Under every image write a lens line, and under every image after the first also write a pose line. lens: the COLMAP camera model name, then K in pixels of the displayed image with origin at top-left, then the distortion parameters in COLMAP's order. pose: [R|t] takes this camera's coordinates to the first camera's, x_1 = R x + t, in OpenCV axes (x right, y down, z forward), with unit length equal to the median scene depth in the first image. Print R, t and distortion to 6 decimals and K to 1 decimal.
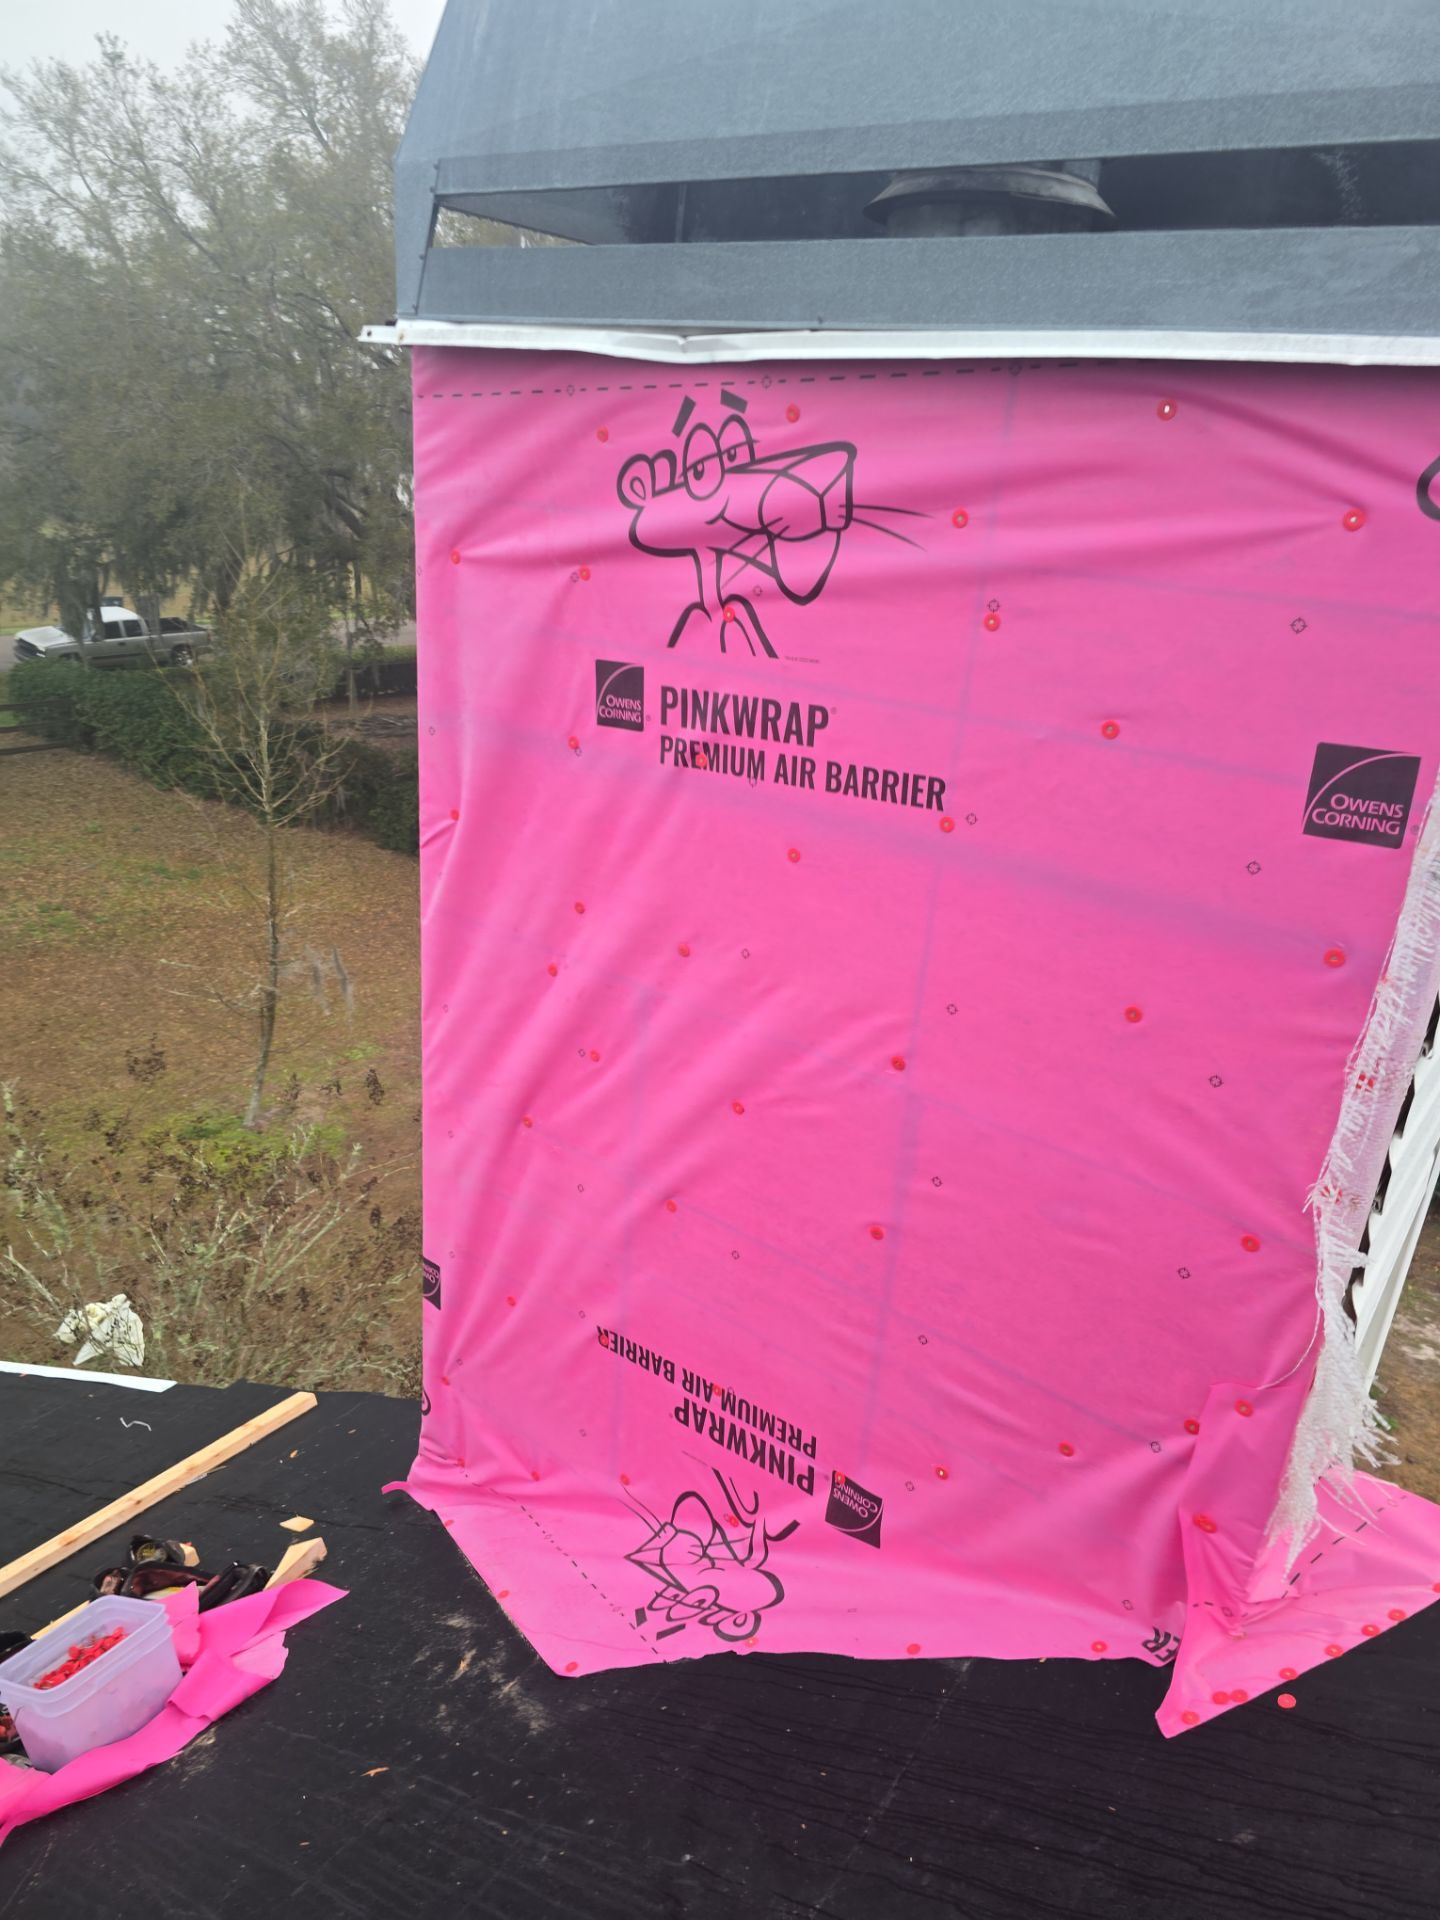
lens RADIAL K [[1323.4, 0, 707.9], [0, 1323.4, 958.3], [0, 0, 1]] dist [0.008171, -0.018494]
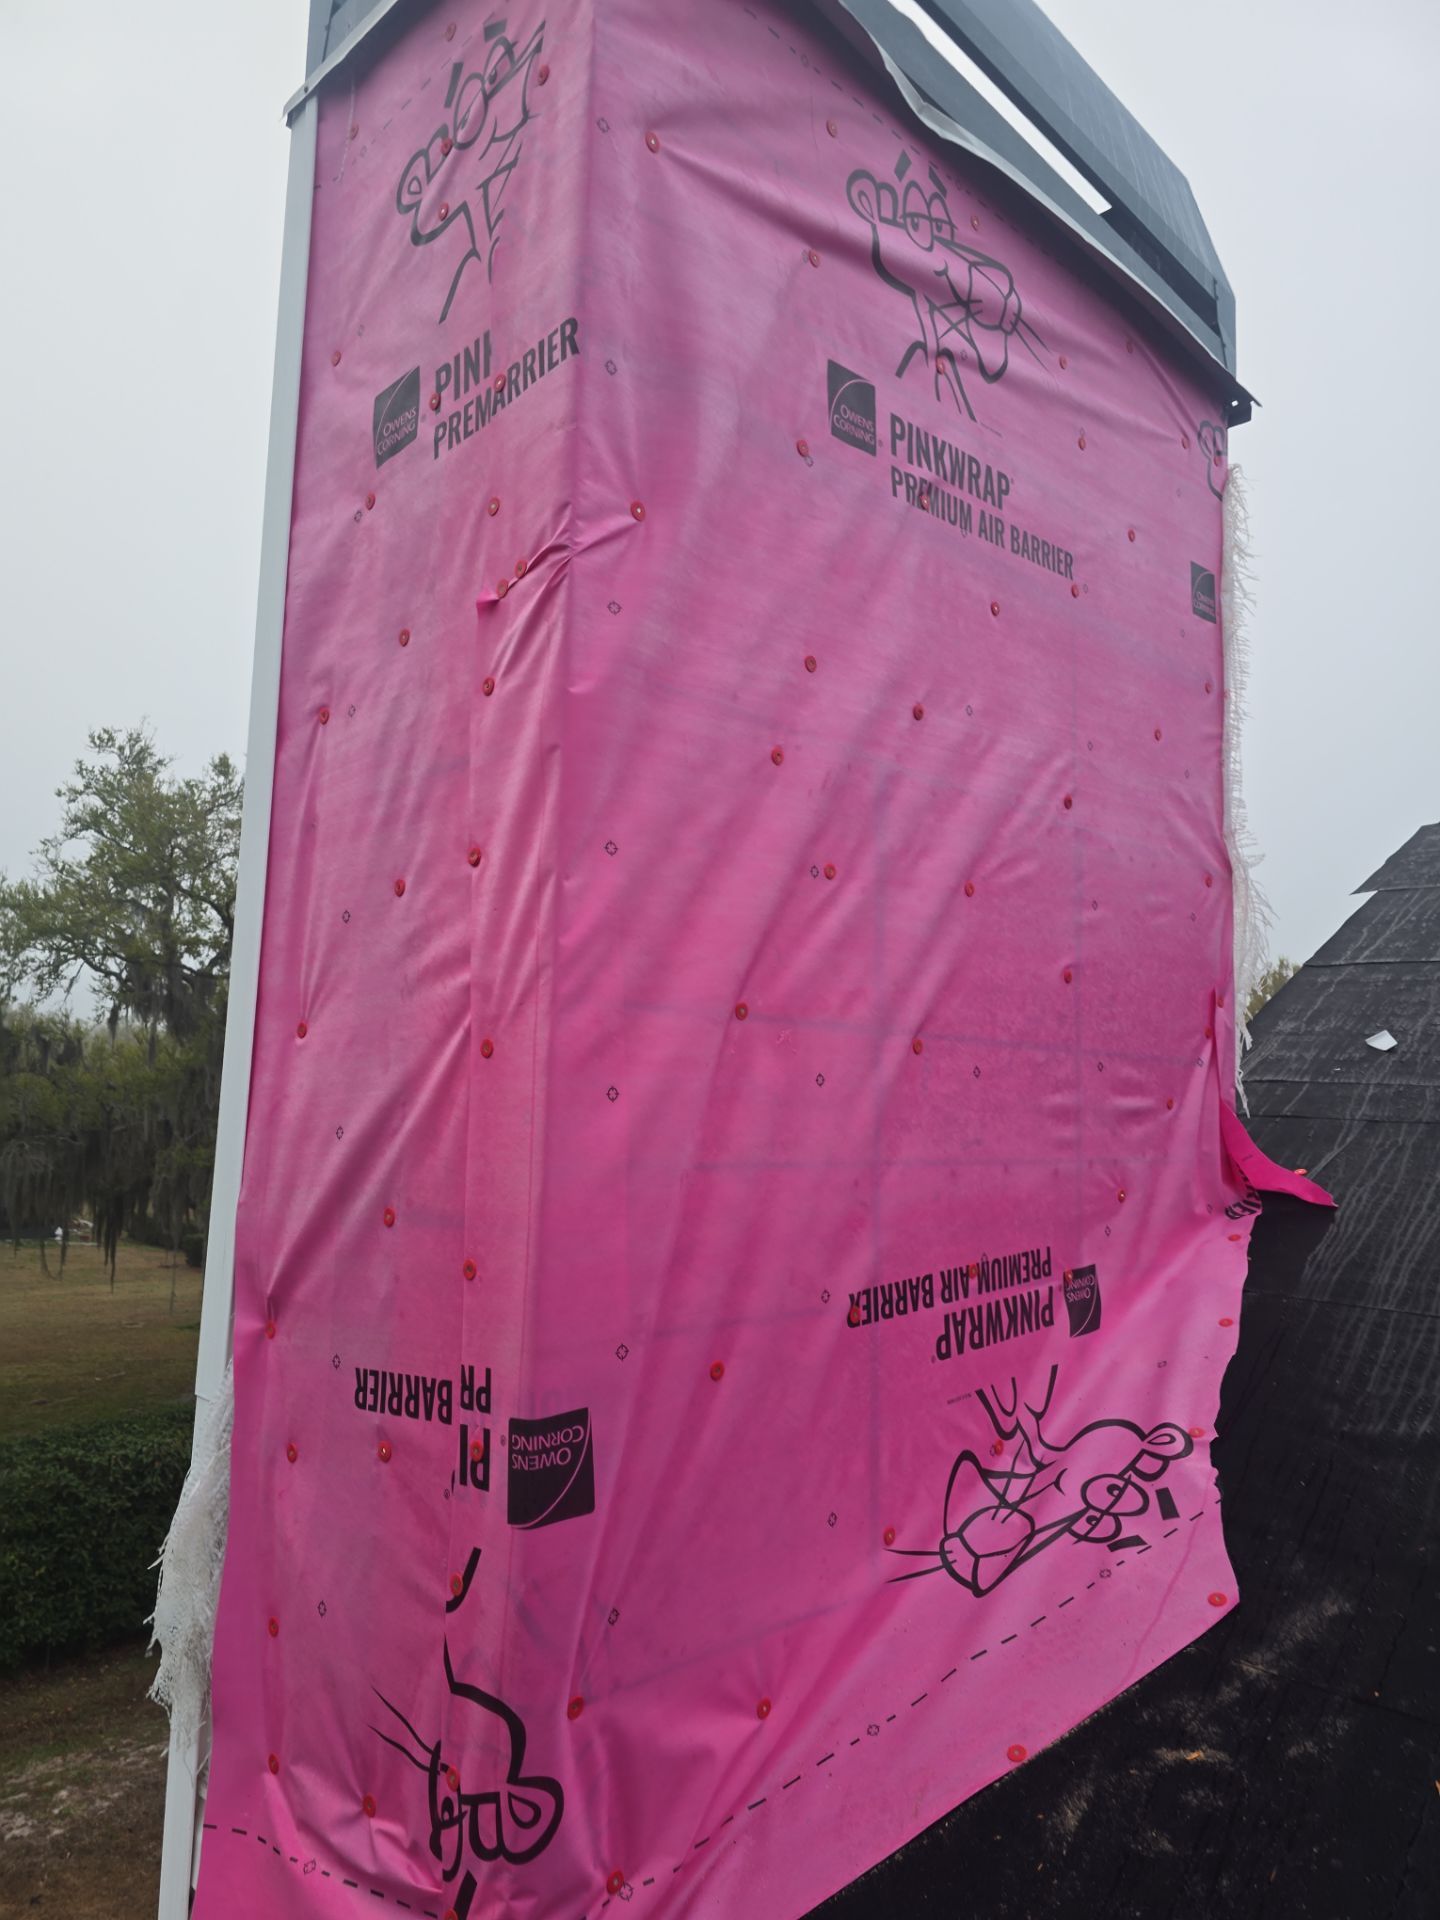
lens RADIAL K [[1323.4, 0, 722.8], [0, 1323.4, 959.8], [0, 0, 1]] dist [0.008171, -0.018494]
pose [[0.095888, 0.037913, 0.994670, -0.949297], [0.340777, 0.937639, -0.068590, 0.173734], [-0.935242, 0.345537, 0.076988, 1.171786]]
